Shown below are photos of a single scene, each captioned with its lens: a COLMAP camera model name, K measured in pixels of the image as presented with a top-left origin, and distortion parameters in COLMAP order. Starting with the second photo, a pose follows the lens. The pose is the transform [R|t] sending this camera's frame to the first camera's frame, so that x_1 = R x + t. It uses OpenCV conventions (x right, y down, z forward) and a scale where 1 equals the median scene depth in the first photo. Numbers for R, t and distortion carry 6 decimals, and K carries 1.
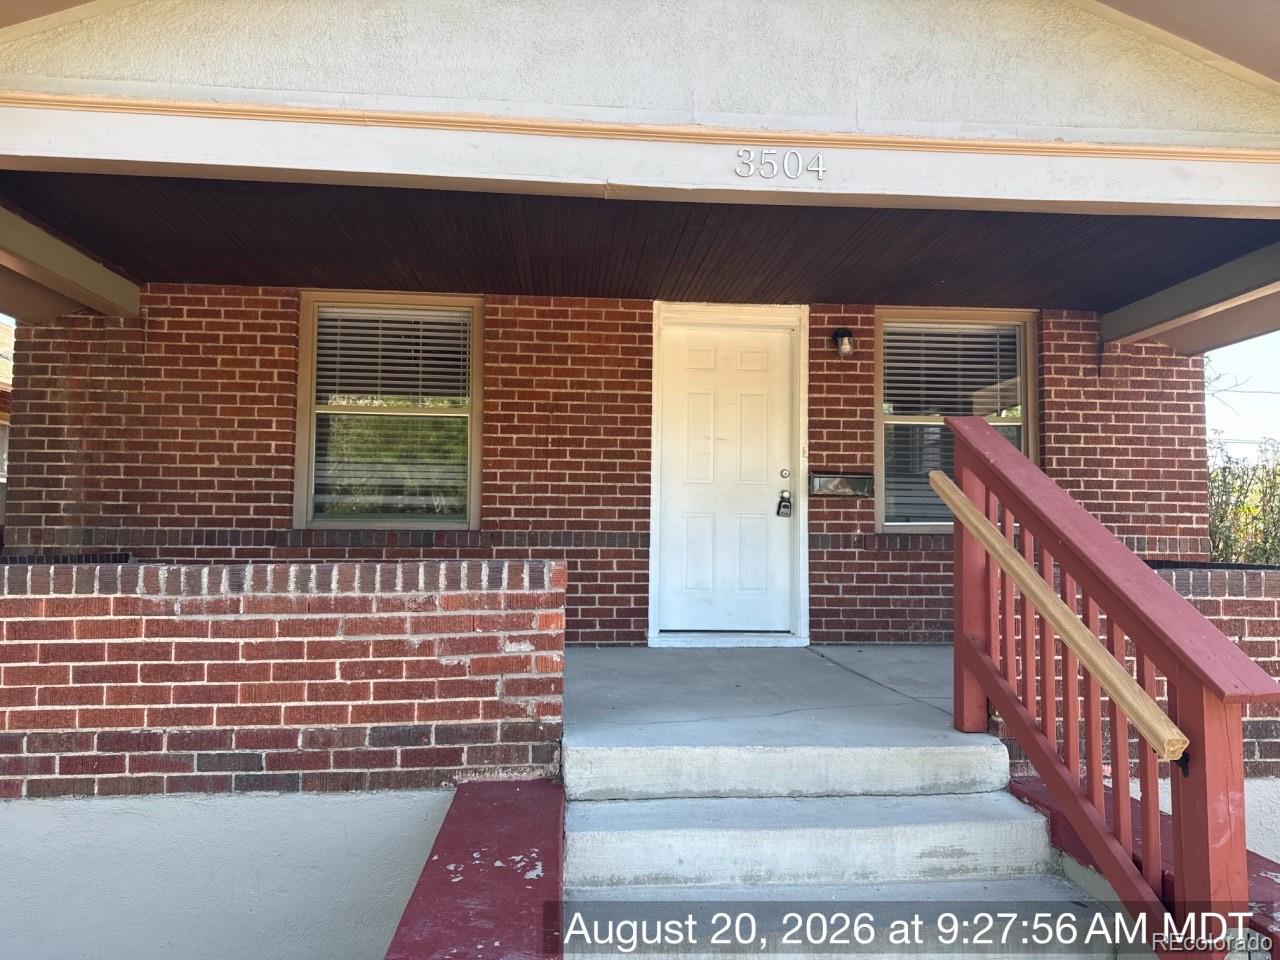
lens RADIAL K [[904.2, 0, 635.4], [0, 904.2, 482.9], [0, 0, 1]] dist [0.065106, -0.073063]
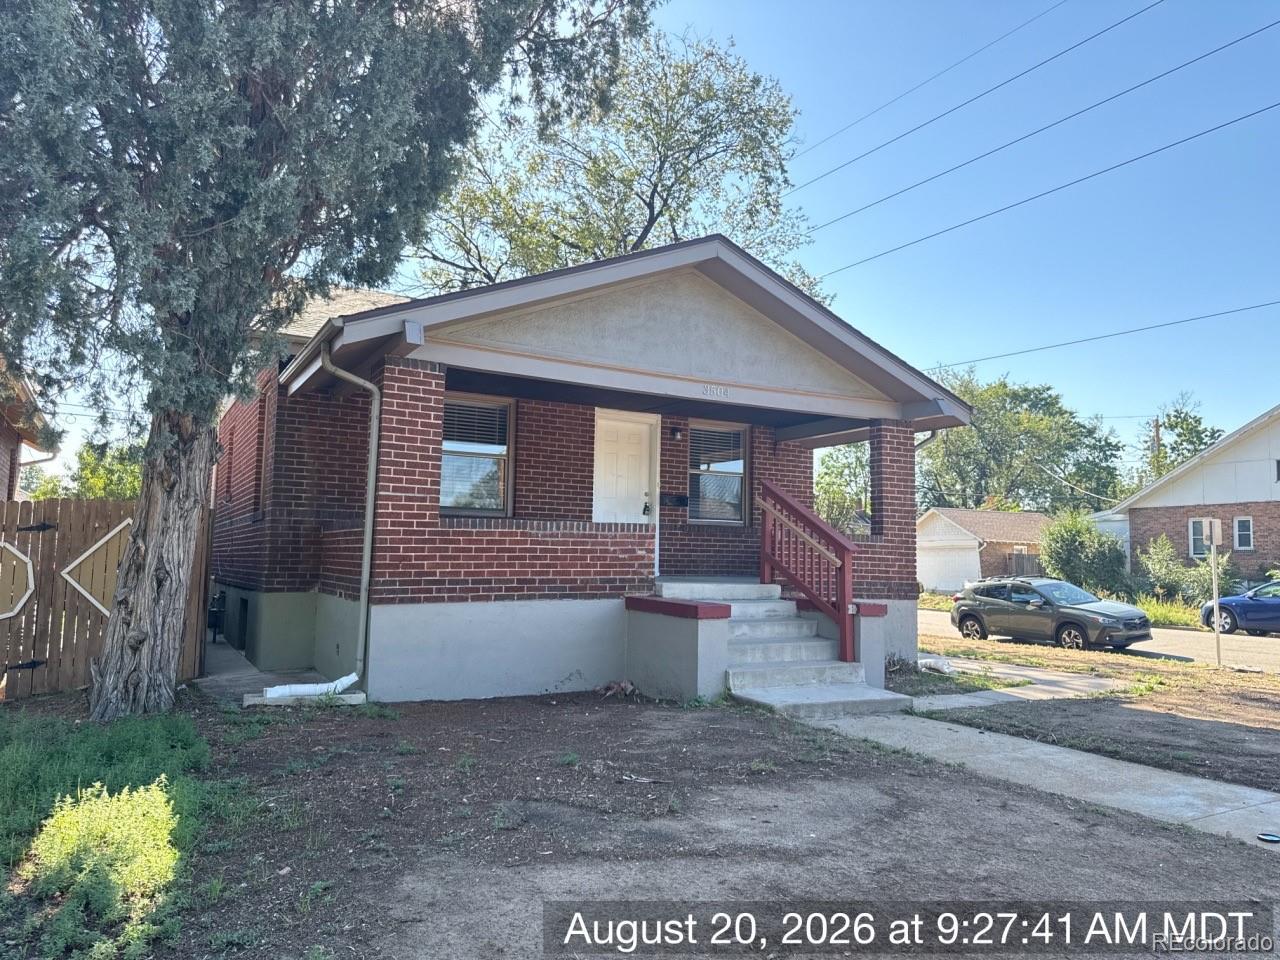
lens RADIAL K [[904.2, 0, 643.9], [0, 904.2, 480.5], [0, 0, 1]] dist [0.065106, -0.073063]
pose [[0.903209, 0.045631, 0.426769, -1.294326], [-0.037040, 0.998910, -0.028416, 0.030647], [-0.427601, 0.009858, 0.903914, -1.543984]]
